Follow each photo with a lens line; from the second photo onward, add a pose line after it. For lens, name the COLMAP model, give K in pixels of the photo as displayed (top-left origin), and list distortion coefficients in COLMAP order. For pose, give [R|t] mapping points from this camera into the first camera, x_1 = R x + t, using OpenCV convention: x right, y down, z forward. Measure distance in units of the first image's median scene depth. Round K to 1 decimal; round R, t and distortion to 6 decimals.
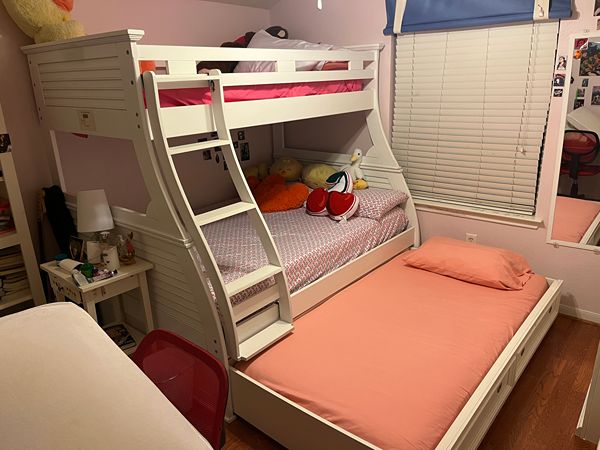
lens RADIAL K [[454.7, 0, 300.3], [0, 454.7, 225.2], [0, 0, 1]] dist [-0.015448, -0.008945]
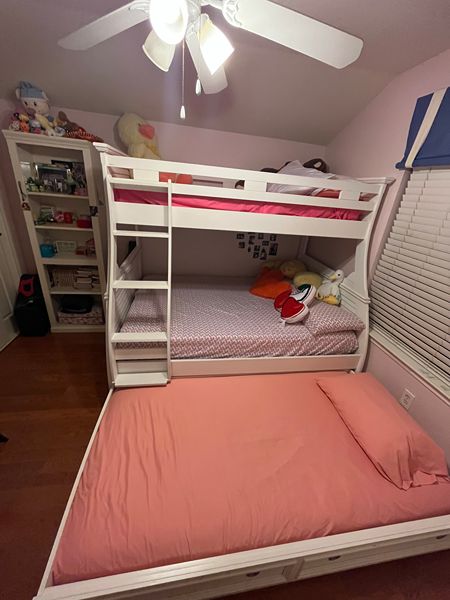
lens RADIAL K [[242.5, 0, 225.3], [0, 242.5, 297.1], [0, 0, 1]] dist [-0.019214, -0.000281]
pose [[0.747632, 0.353213, -0.562394, 0.308310], [-0.308743, 0.934616, 0.176554, -0.137368], [0.587984, 0.041638, 0.807800, 0.377430]]
